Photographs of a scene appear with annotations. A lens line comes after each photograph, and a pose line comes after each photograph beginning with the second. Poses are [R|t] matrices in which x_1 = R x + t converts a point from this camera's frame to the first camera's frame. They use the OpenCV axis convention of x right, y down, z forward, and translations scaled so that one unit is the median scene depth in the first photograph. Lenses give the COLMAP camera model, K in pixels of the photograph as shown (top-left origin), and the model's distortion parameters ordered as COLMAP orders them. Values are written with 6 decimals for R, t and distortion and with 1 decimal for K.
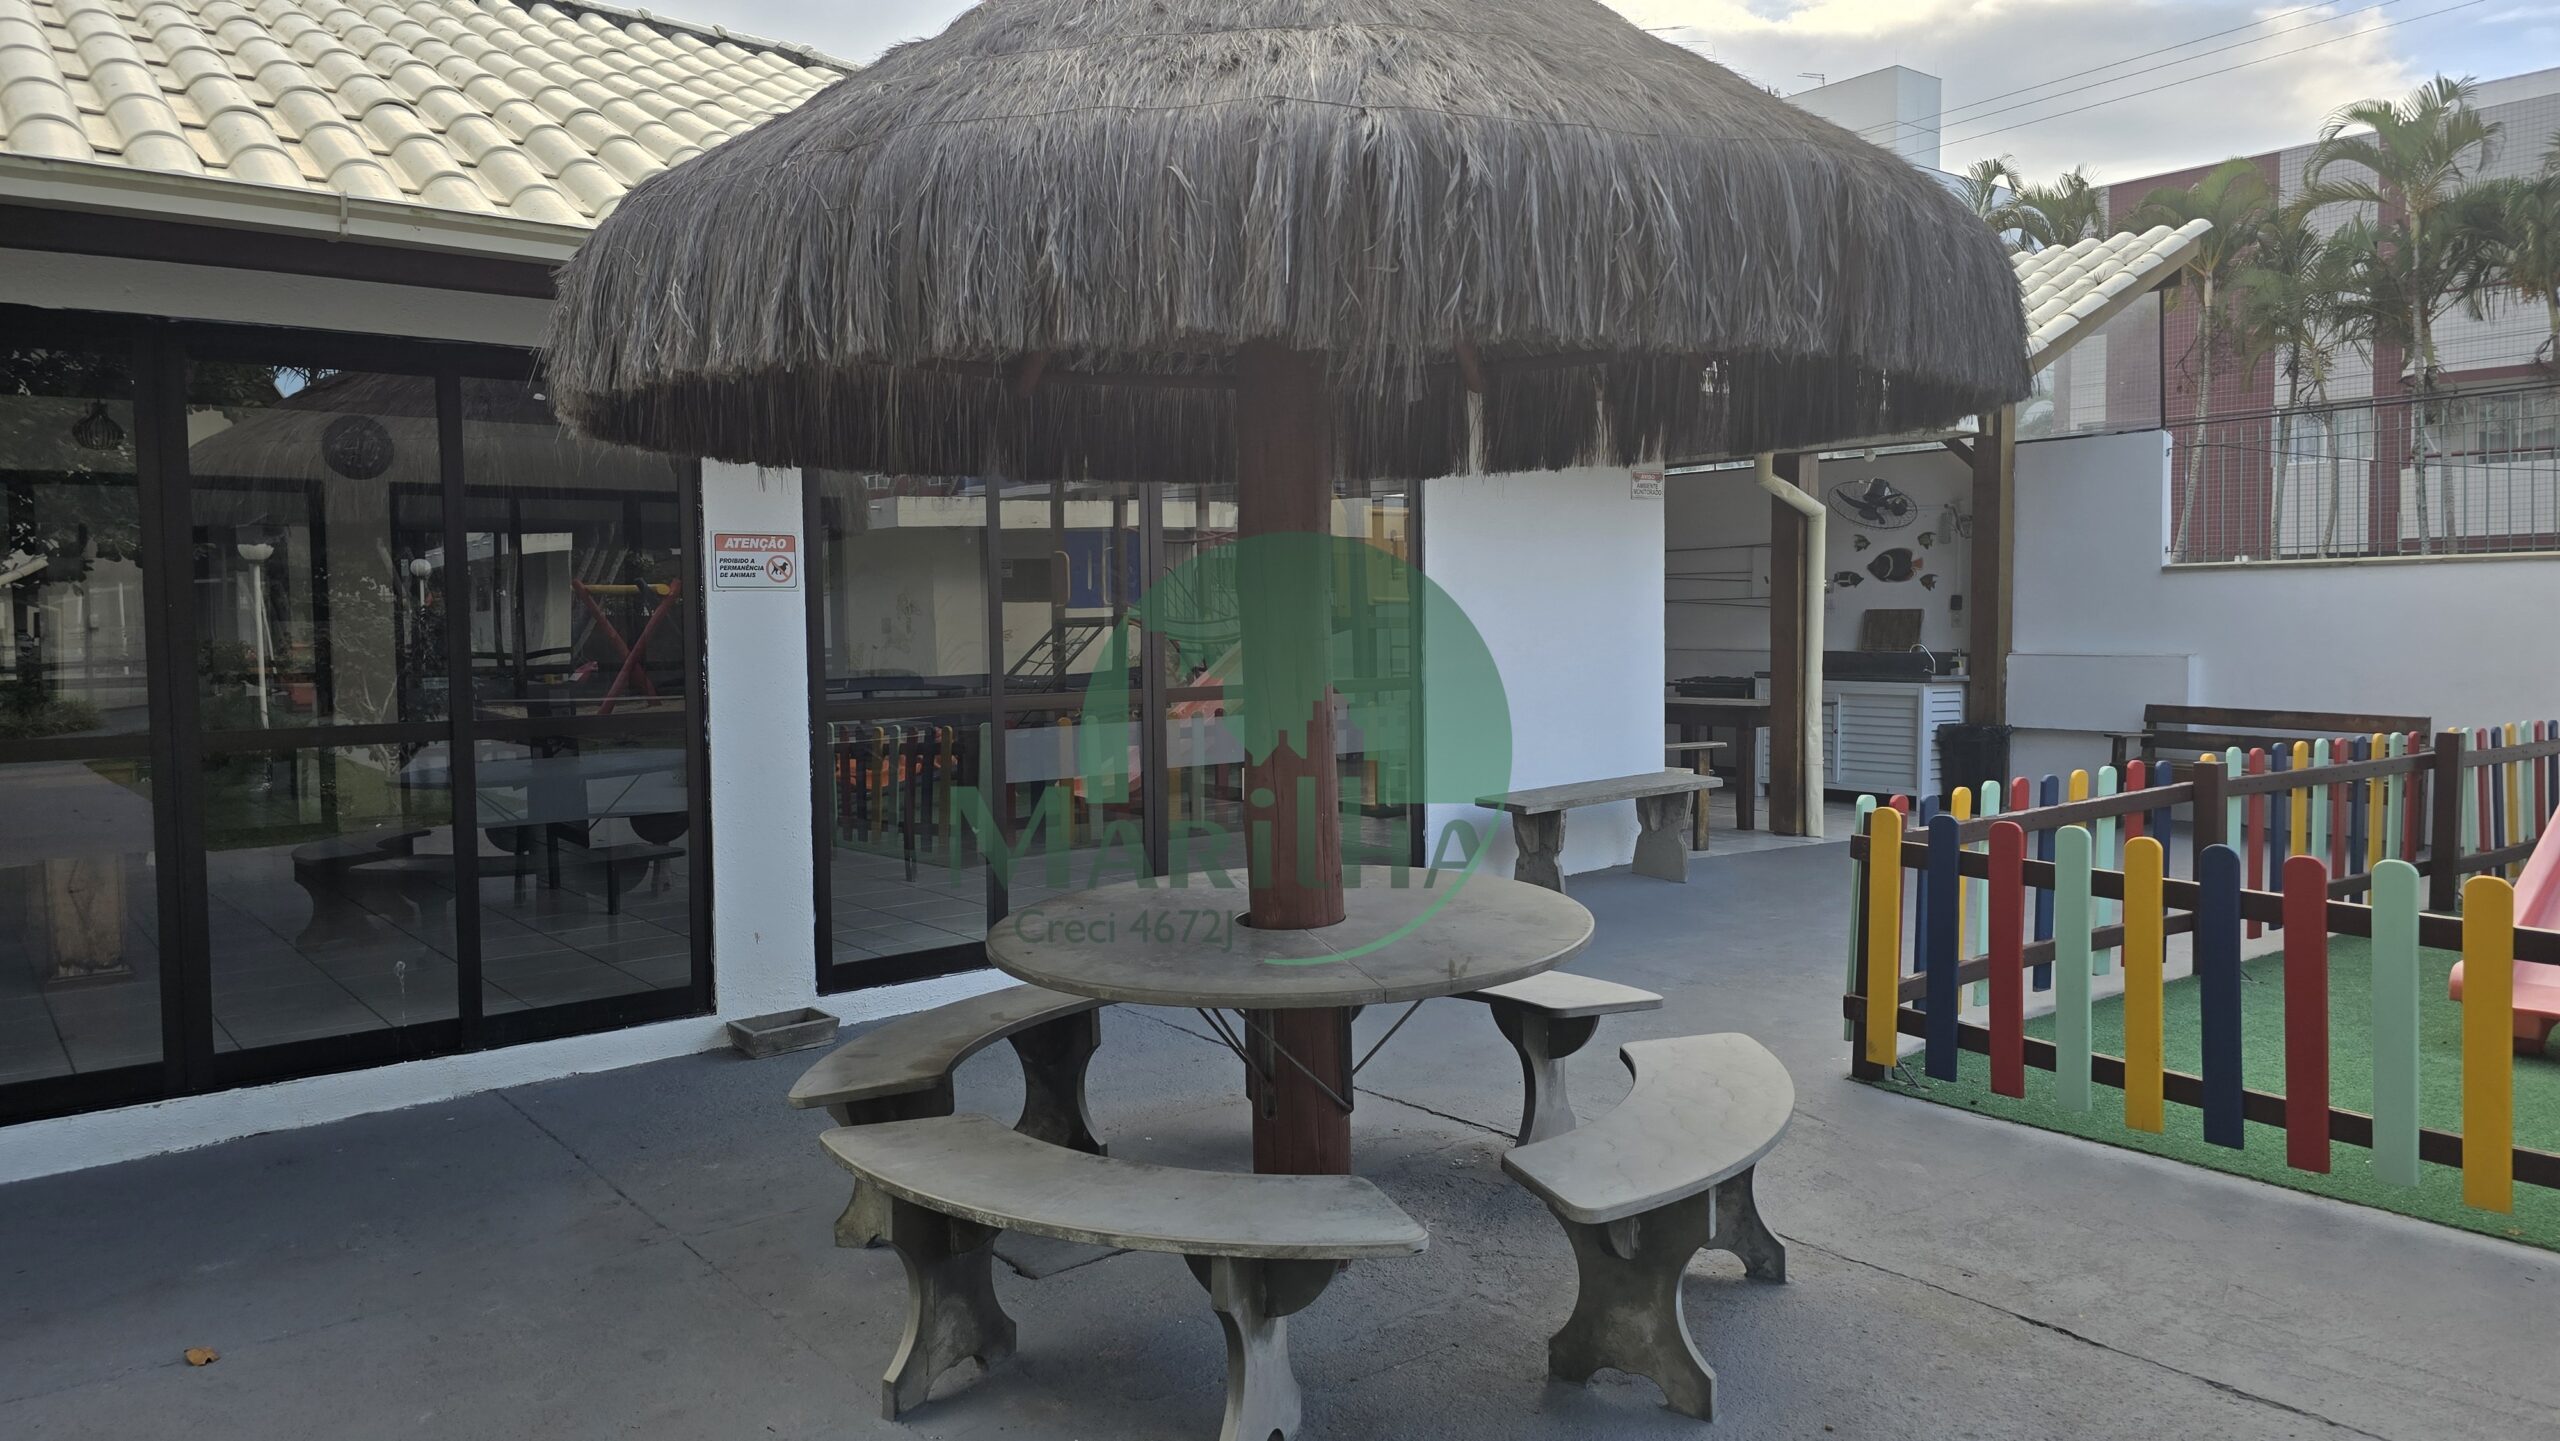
lens RADIAL K [[1706.8, 0, 1273.0], [0, 1706.8, 715.3], [0, 0, 1]] dist [0.036058, -0.028279]
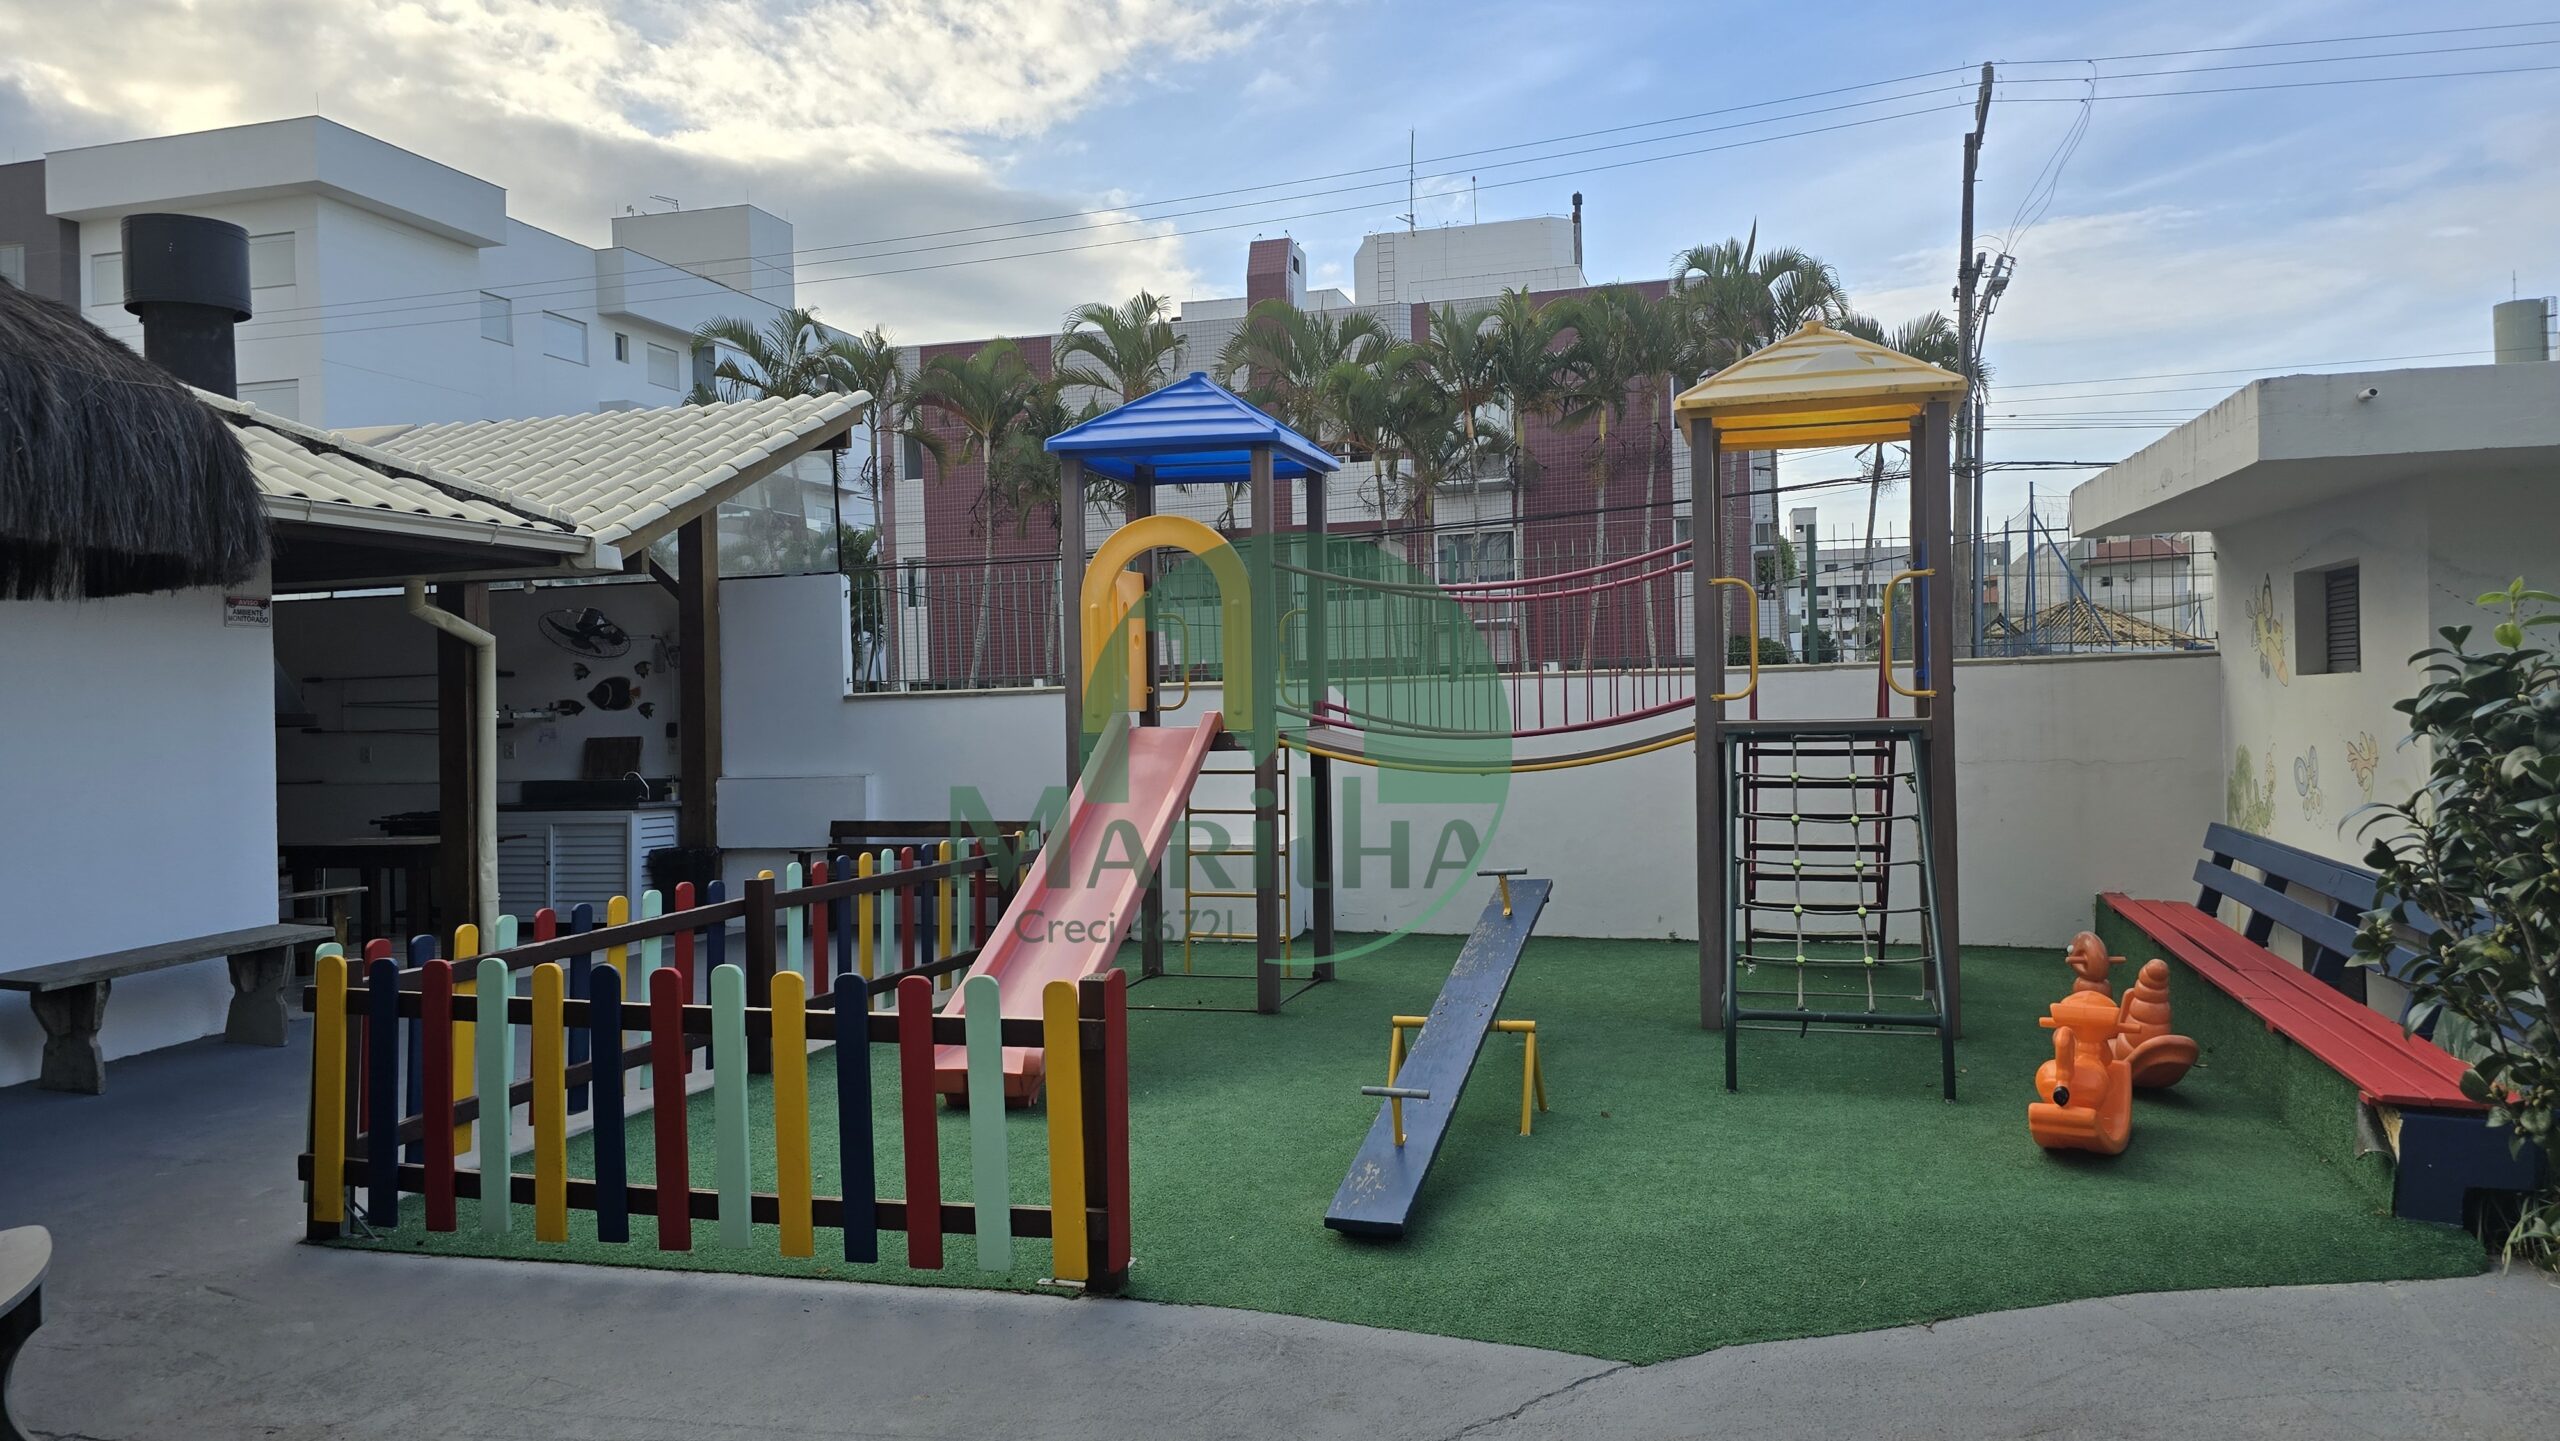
lens RADIAL K [[1706.8, 0, 1297.8], [0, 1706.8, 707.2], [0, 0, 1]] dist [0.036058, -0.028279]
pose [[0.796751, -0.008668, 0.604246, 0.110388], [0.053498, 0.996983, -0.056240, -0.001790], [-0.601936, 0.077135, 0.794810, -0.071513]]
